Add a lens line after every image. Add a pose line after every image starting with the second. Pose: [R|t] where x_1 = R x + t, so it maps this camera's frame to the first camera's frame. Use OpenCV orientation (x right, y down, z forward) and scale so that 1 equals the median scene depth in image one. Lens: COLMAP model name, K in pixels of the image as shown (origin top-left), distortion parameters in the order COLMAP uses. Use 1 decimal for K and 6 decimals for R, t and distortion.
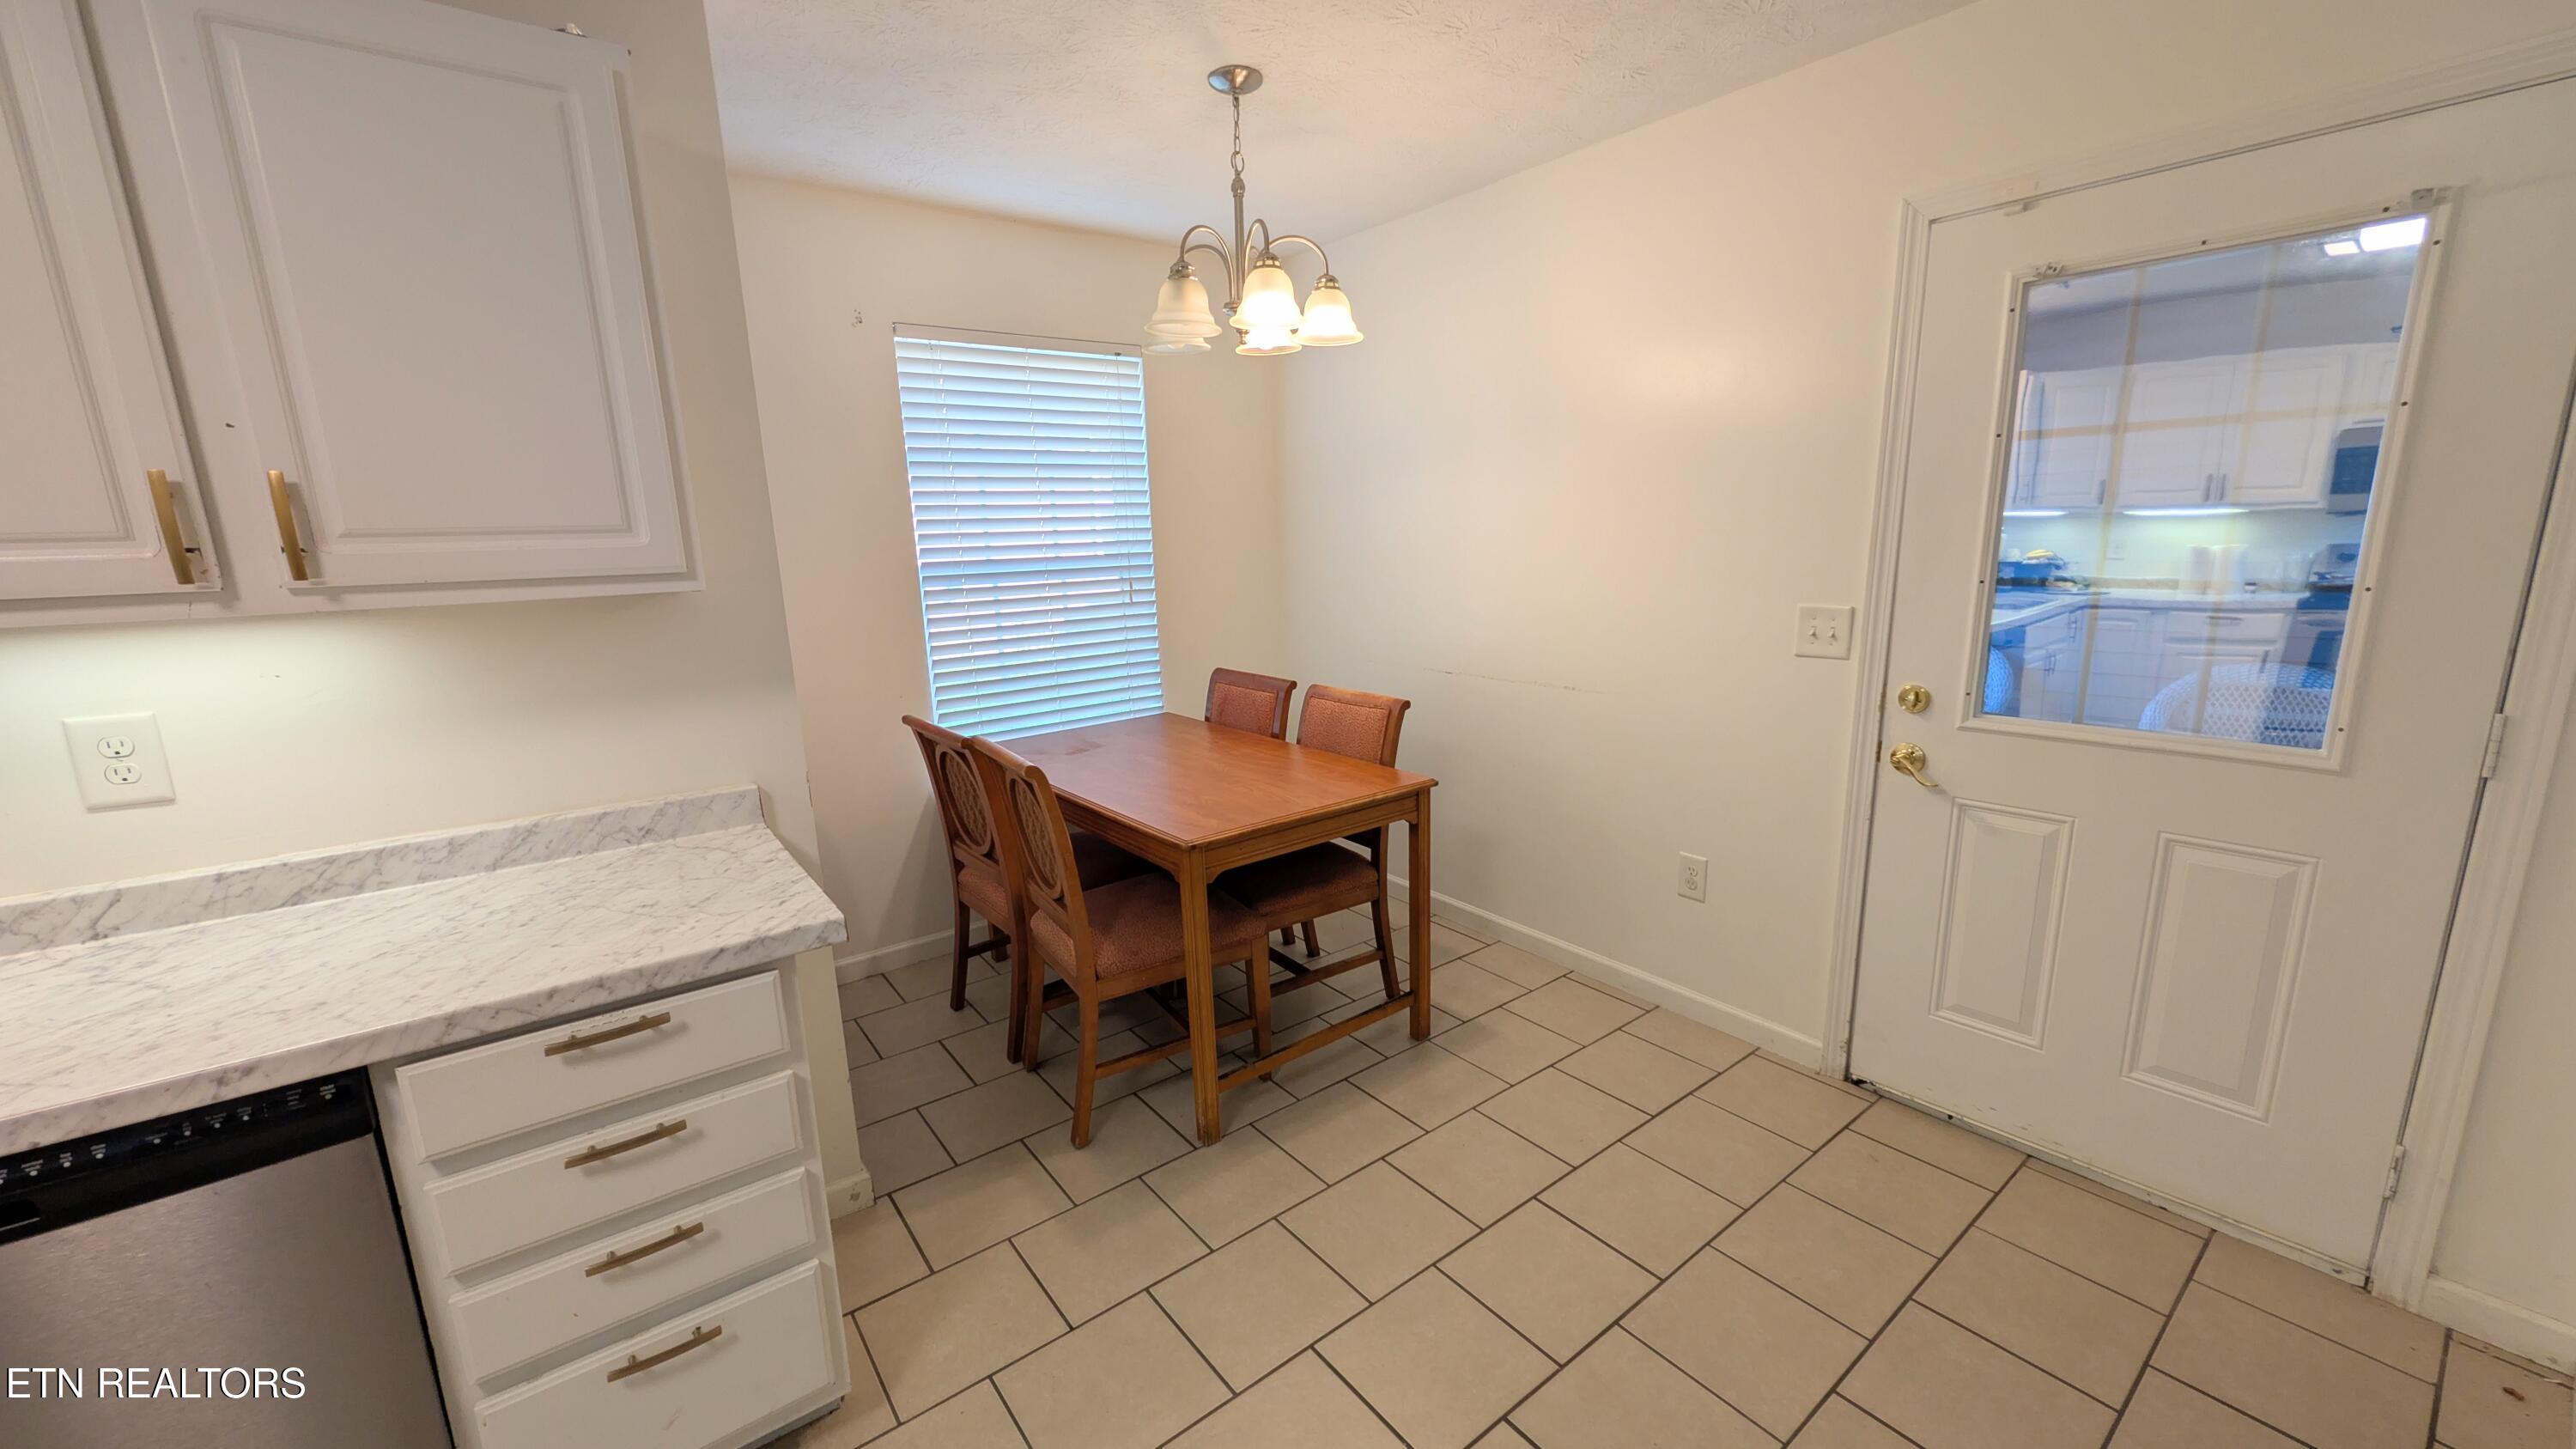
lens RADIAL K [[968.9, 0, 1292.9], [0, 968.9, 735.4], [0, 0, 1]] dist [0.000239, 0.000184]
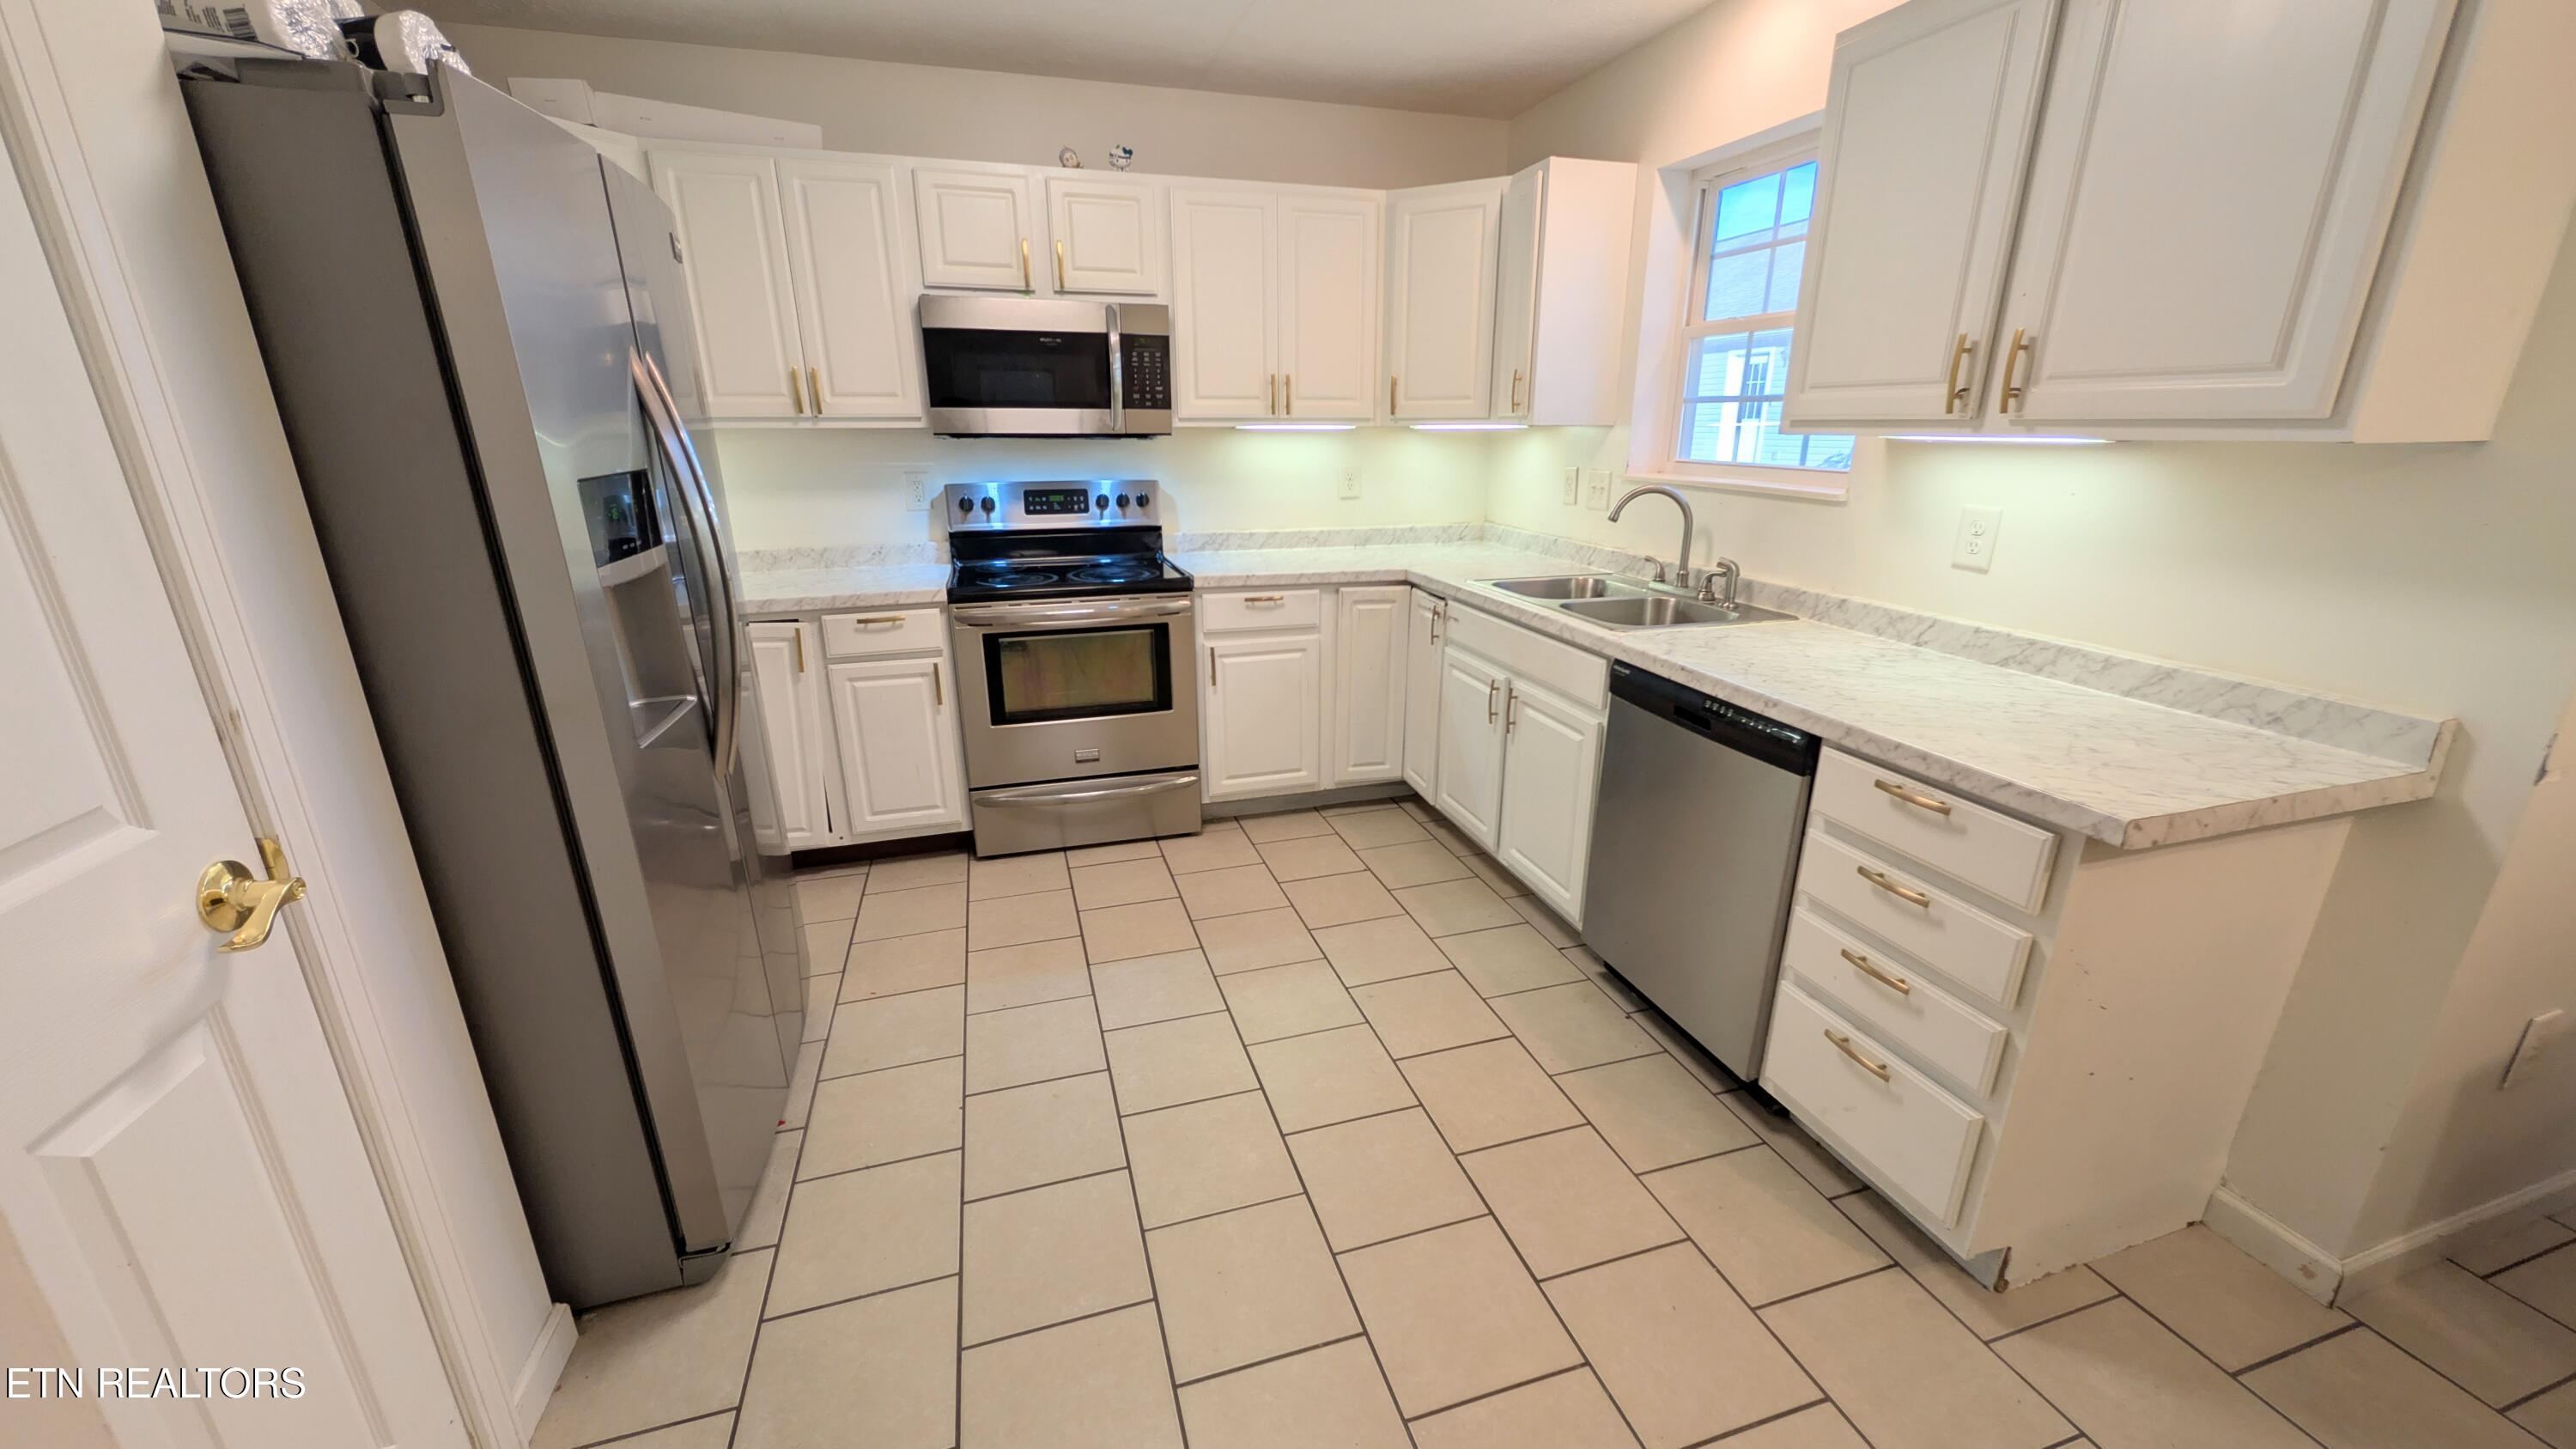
lens RADIAL K [[968.9, 0, 1292.9], [0, 968.9, 735.4], [0, 0, 1]] dist [0.000239, 0.000184]
pose [[-0.351981, 0.312812, -0.882189, 0.548631], [-0.182716, 0.901408, 0.392528, -0.089362], [0.918000, 0.299353, -0.260123, 0.493594]]
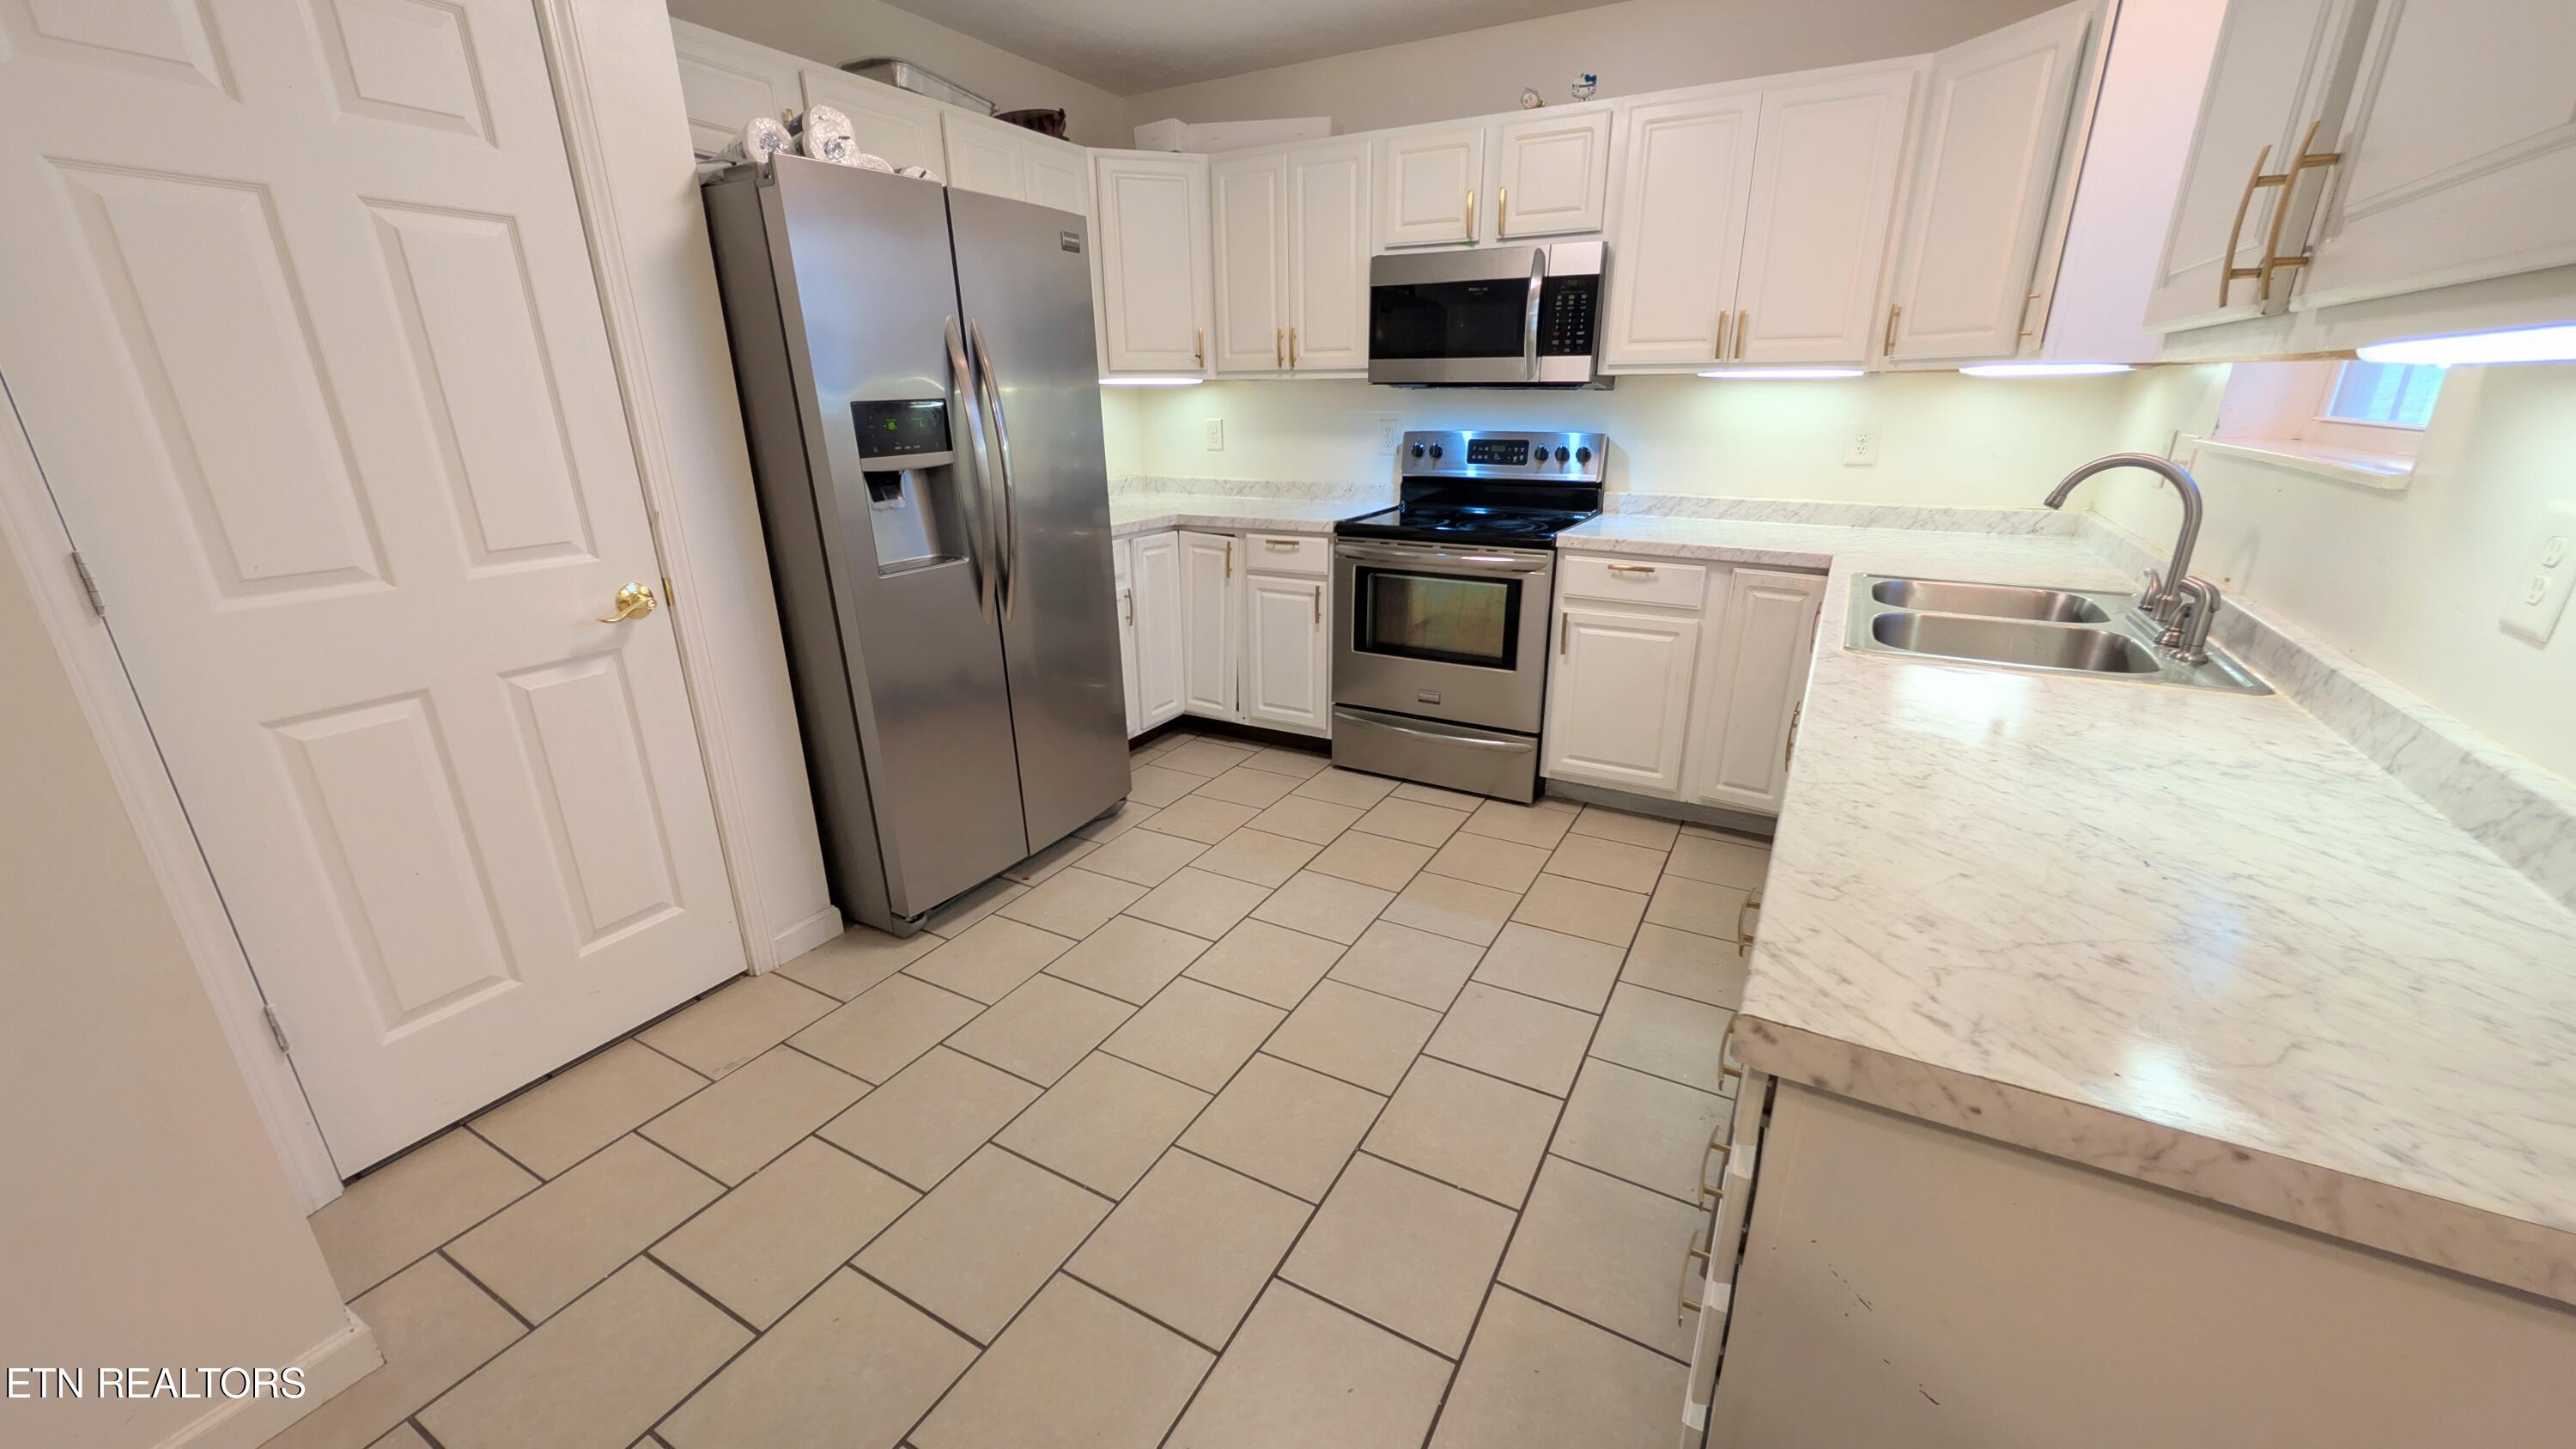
lens RADIAL K [[967.9, 0, 1292.4], [0, 967.9, 733.3], [0, 0, 1]] dist [0.000744, 0.000125]
pose [[-0.918961, 0.160988, -0.359990, -0.088812], [-0.051560, 0.855988, 0.514418, -0.181593], [0.390963, 0.491291, -0.778320, 1.201298]]
